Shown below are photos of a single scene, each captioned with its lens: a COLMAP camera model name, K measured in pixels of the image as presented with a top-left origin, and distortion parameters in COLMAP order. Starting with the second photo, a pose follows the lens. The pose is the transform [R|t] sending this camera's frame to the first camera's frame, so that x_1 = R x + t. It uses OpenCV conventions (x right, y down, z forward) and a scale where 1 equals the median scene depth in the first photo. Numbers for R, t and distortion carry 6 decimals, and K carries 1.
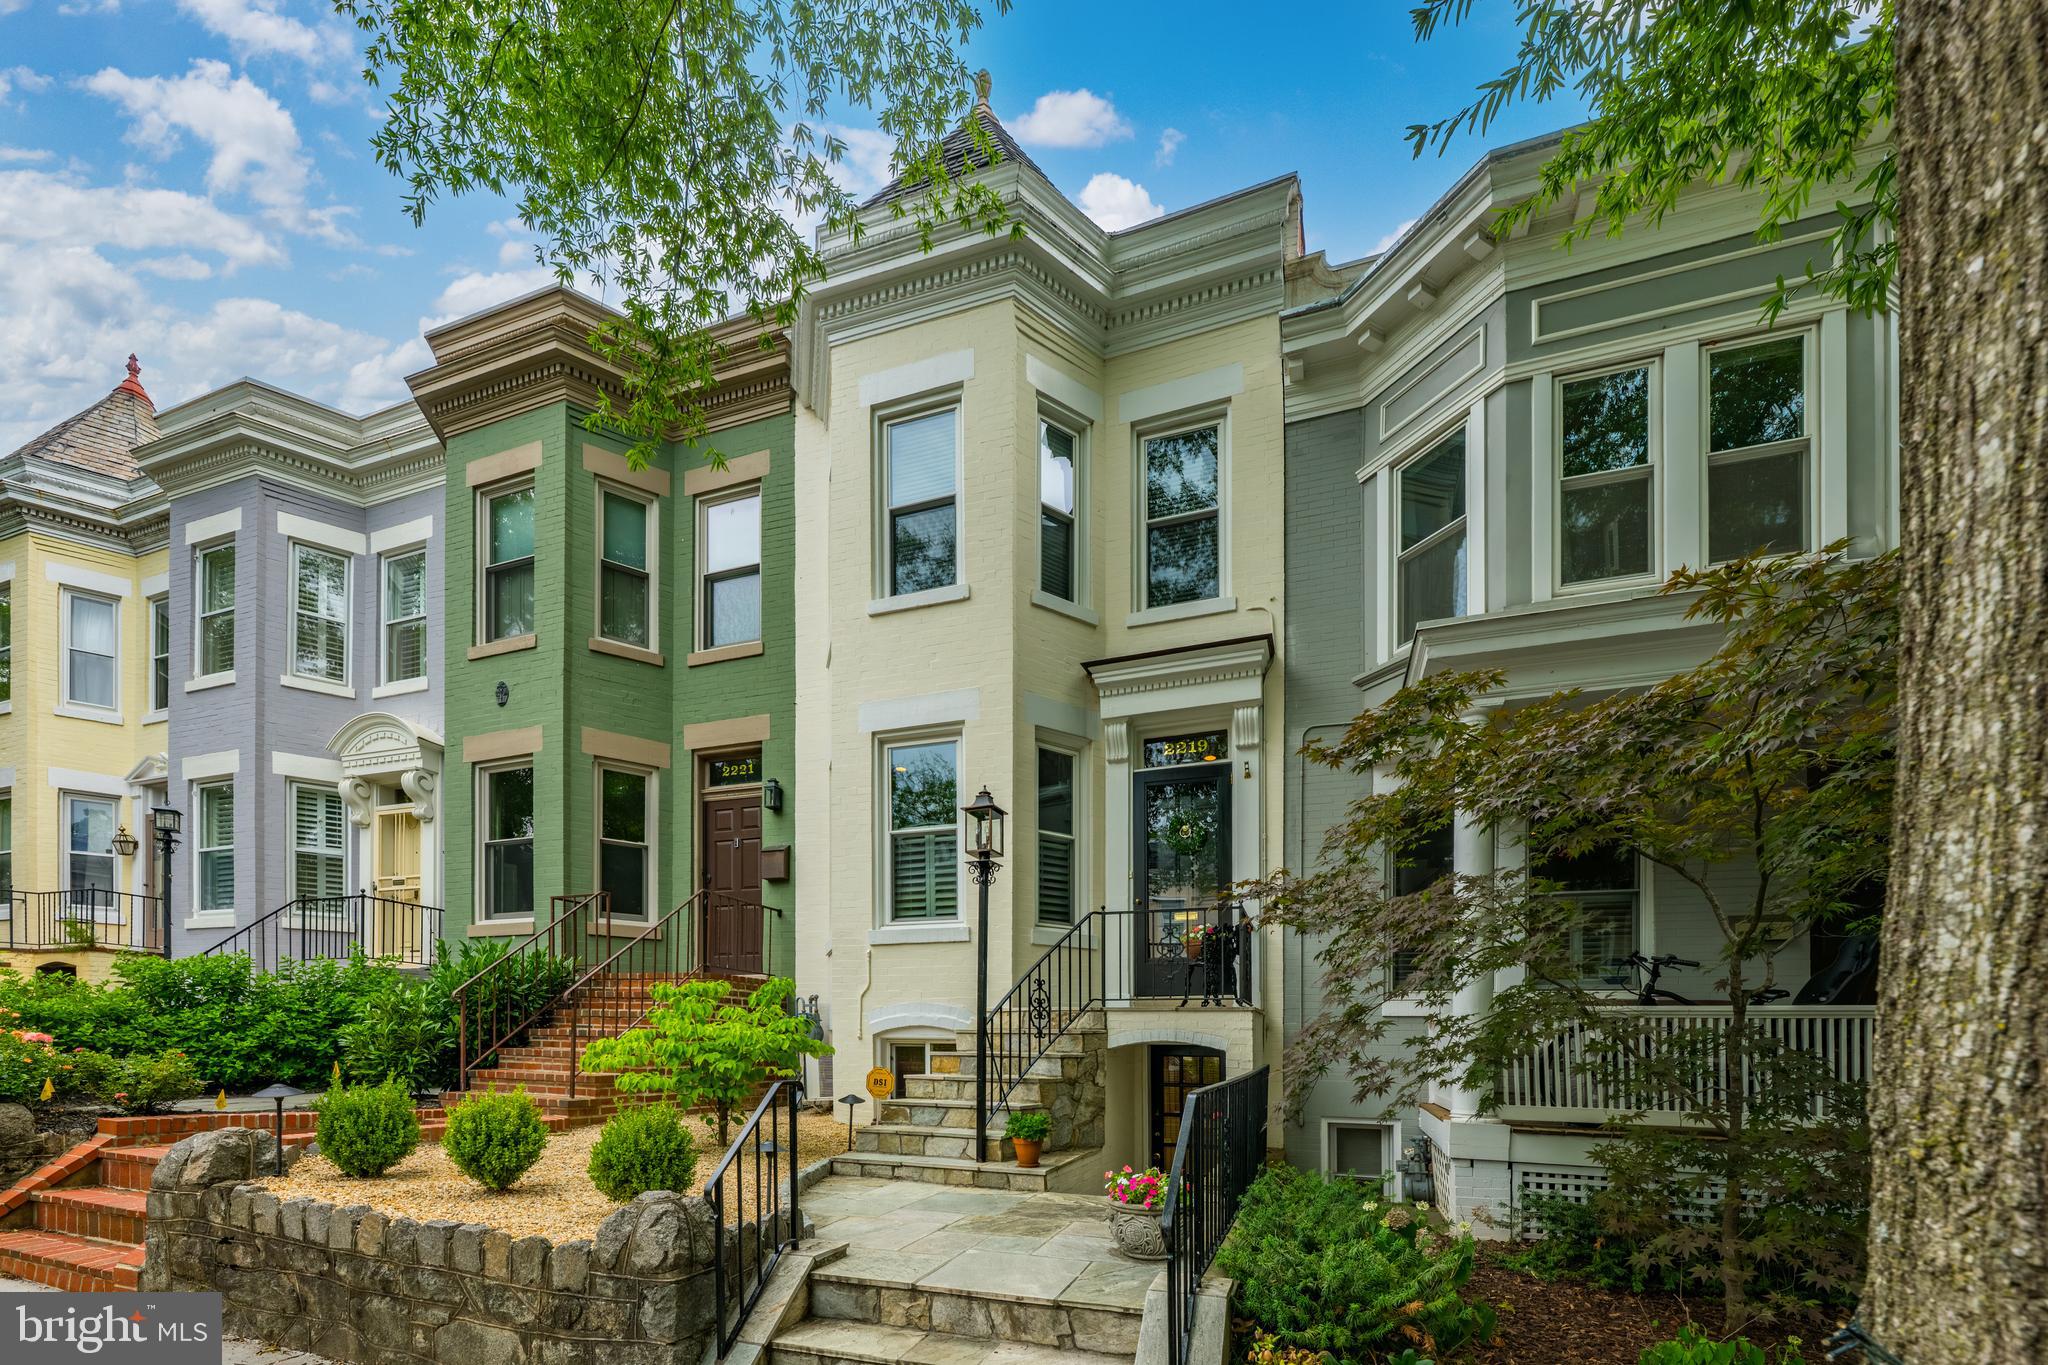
lens RADIAL K [[783.9, 0, 1022.4], [0, 783.9, 802.4], [0, 0, 1]] dist [0.000273, -0.000028]
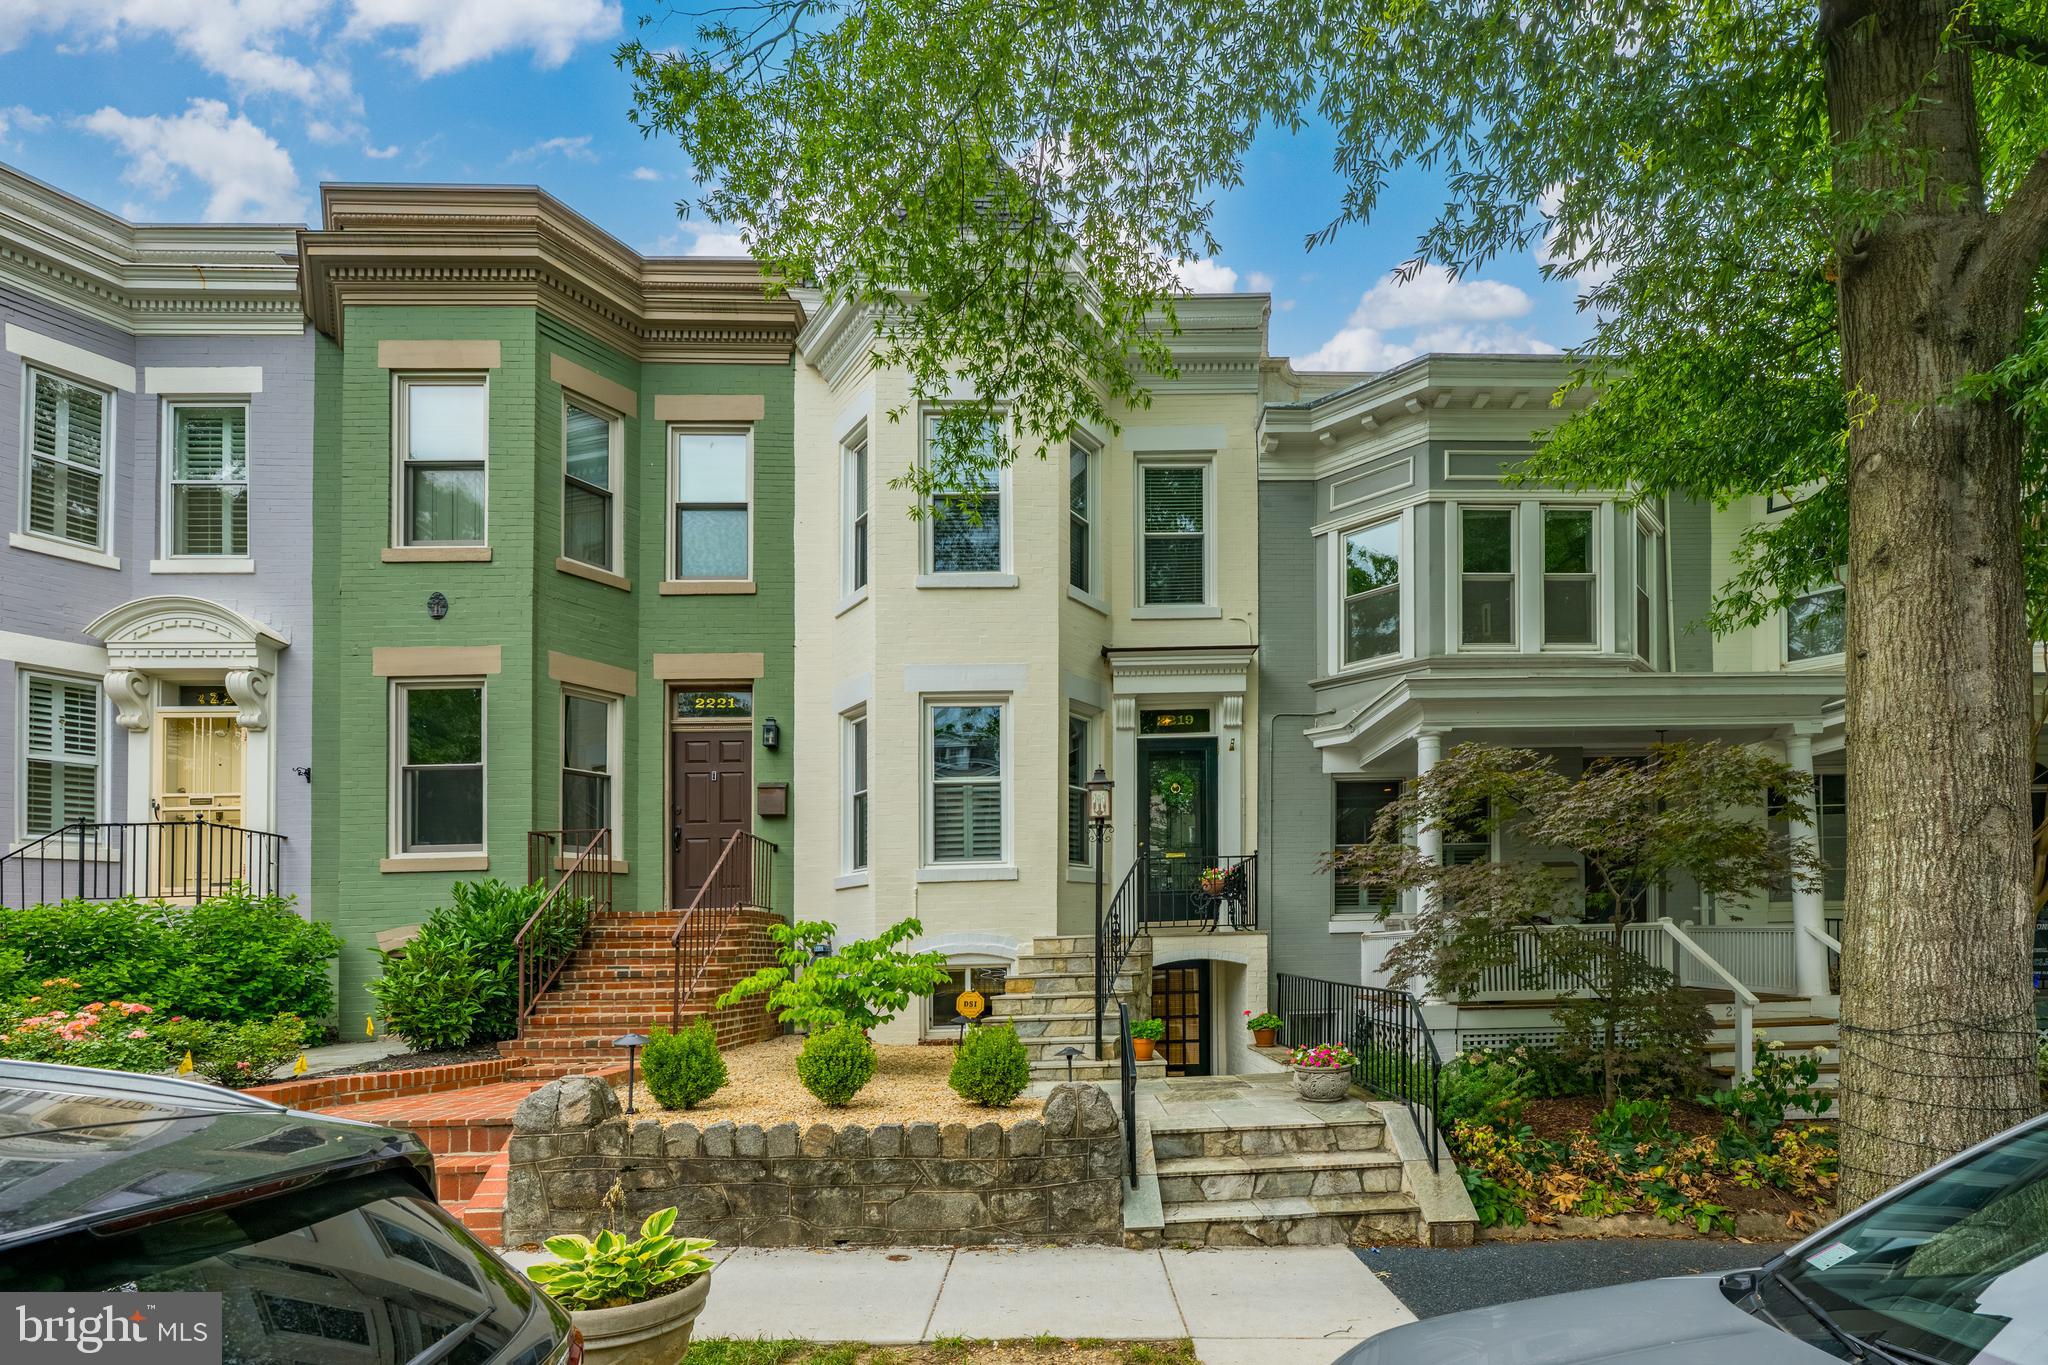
lens RADIAL K [[821.5, 0, 1019.0], [0, 821.5, 669.1], [0, 0, 1]] dist [-0.000560, -0.000216]
pose [[0.952782, 0.060971, 0.297470, -0.413316], [-0.050519, 0.997810, -0.042709, -0.080346], [-0.299422, 0.025664, 0.953776, -0.178621]]
